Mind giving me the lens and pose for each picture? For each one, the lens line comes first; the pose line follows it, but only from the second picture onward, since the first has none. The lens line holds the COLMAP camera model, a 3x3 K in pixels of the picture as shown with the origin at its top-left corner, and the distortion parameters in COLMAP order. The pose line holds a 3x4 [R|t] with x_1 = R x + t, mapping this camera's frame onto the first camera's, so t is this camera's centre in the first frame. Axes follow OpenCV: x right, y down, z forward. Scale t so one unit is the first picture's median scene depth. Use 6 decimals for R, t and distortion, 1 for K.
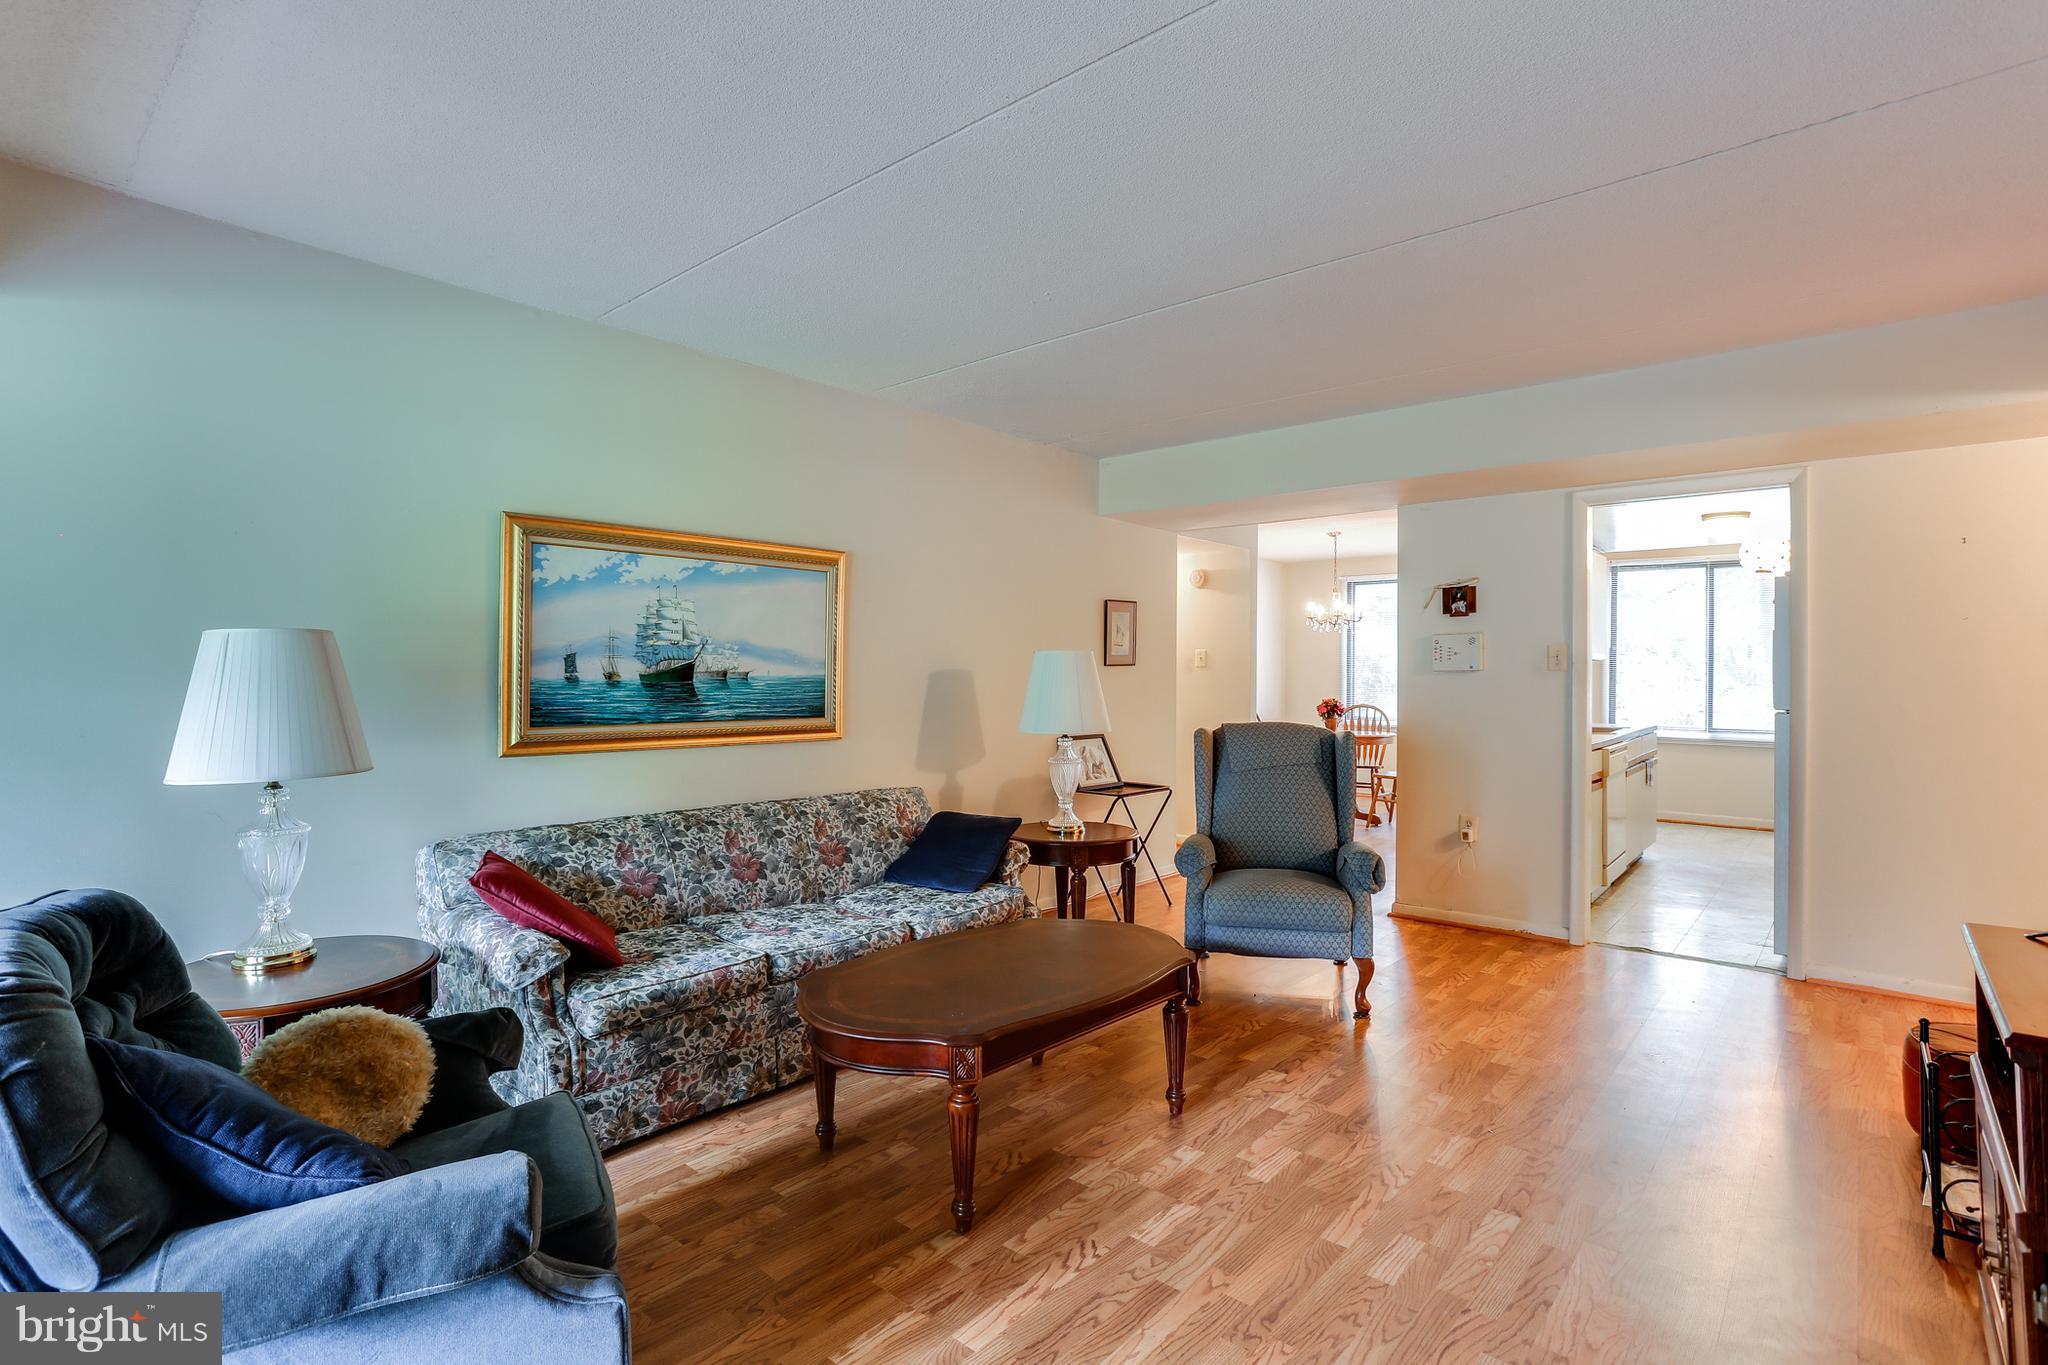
lens RADIAL K [[1009.9, 0, 993.3], [0, 1009.9, 683.5], [0, 0, 1]] dist [-0.067256, 0.036460]
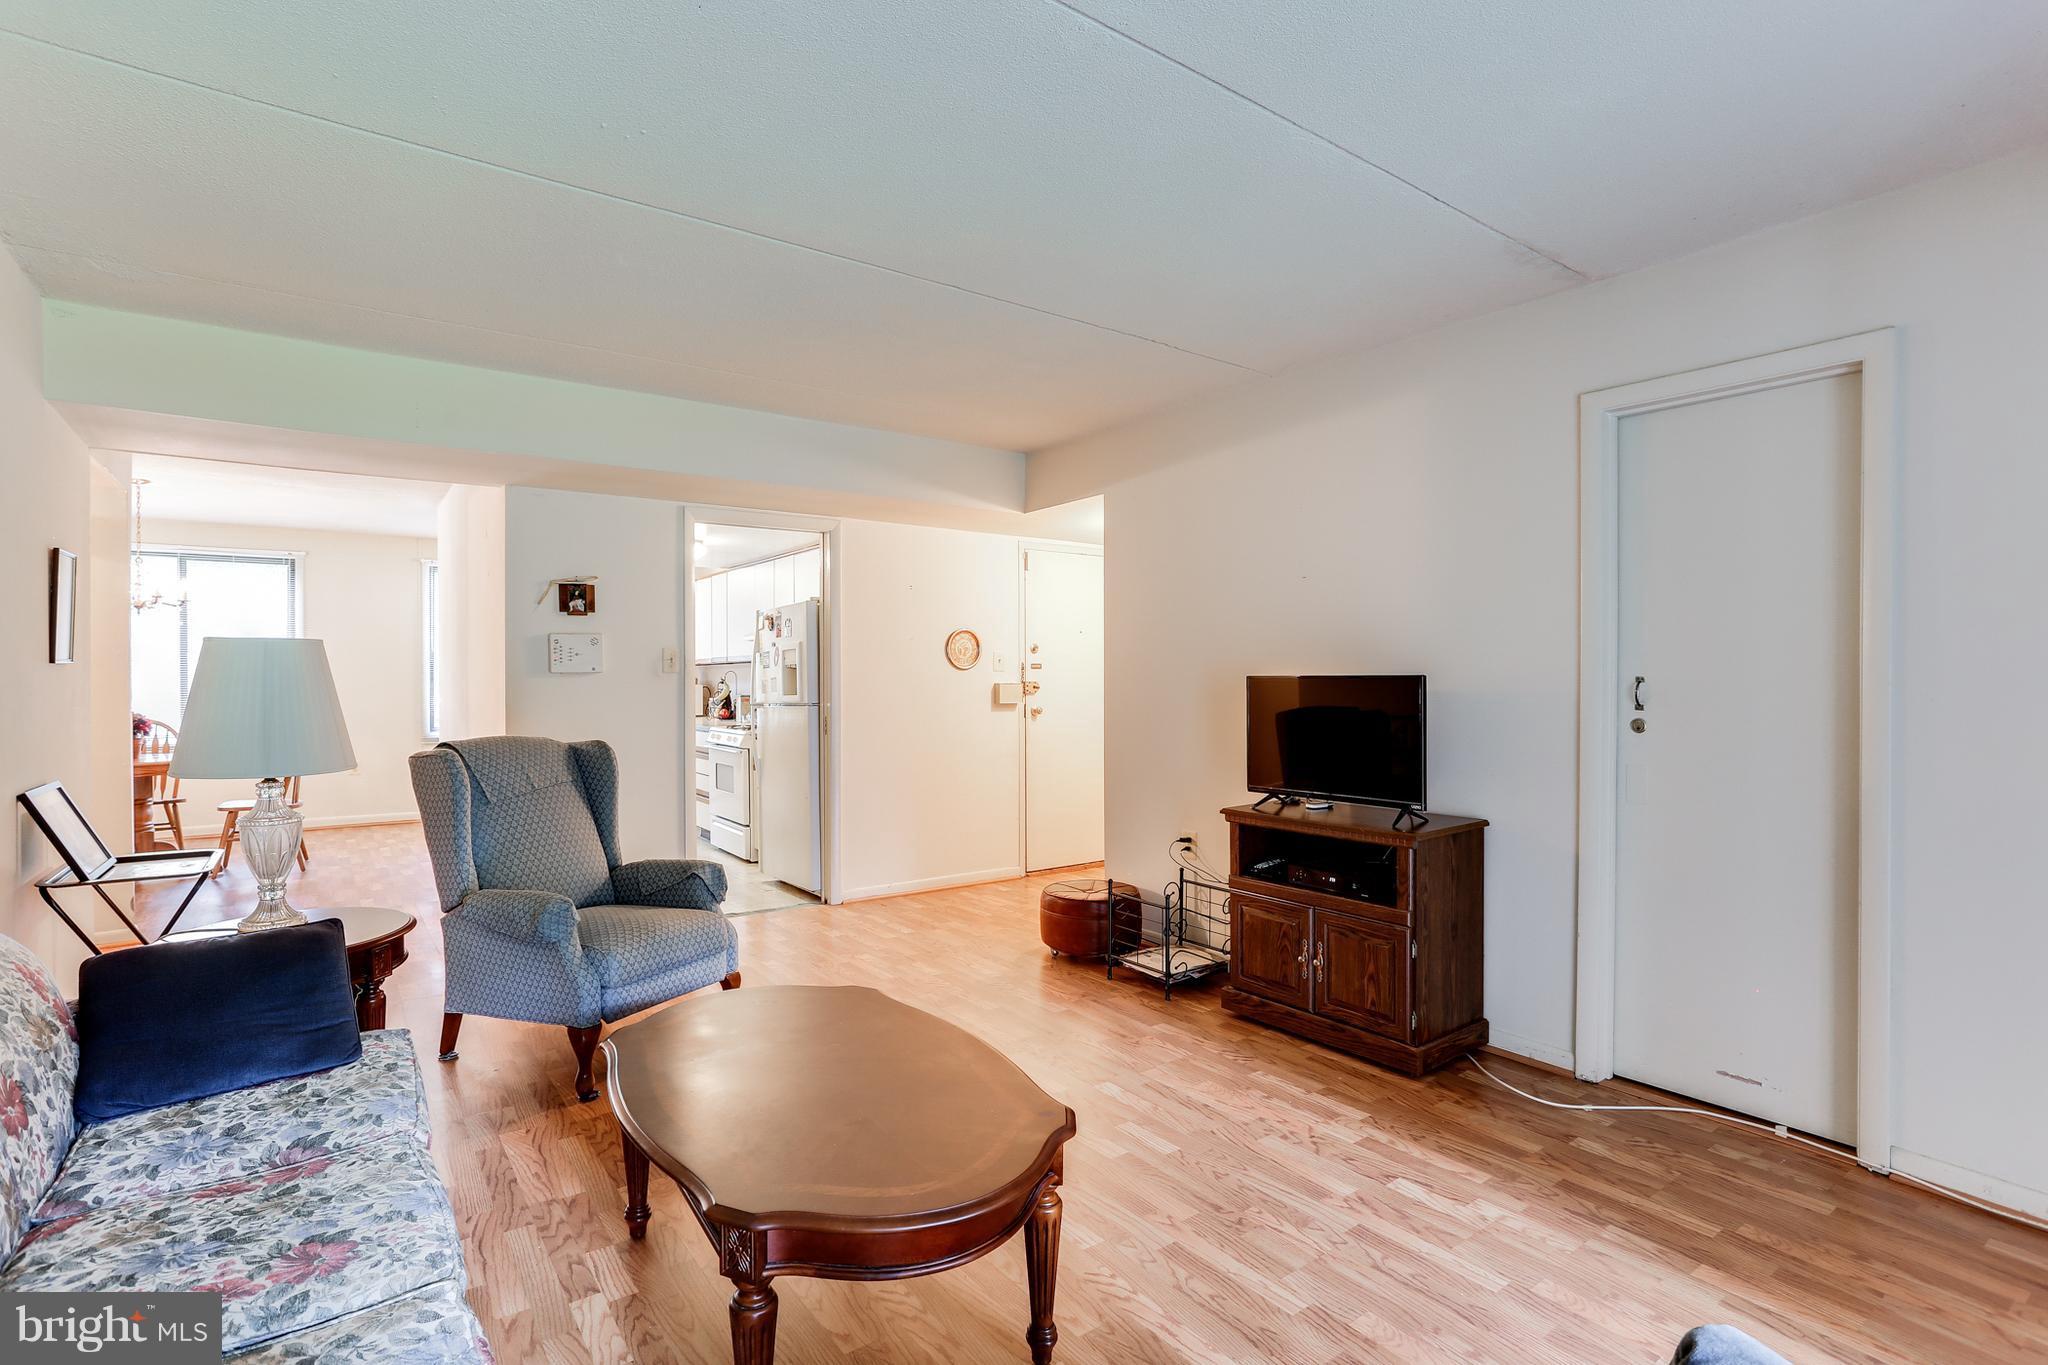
lens RADIAL K [[1009.9, 0, 993.3], [0, 1009.9, 683.5], [0, 0, 1]] dist [-0.067256, 0.036460]
pose [[0.223968, -0.008270, 0.974561, -0.361116], [0.004040, 0.999963, 0.007557, -0.008818], [-0.974588, 0.002245, 0.223994, 0.409079]]
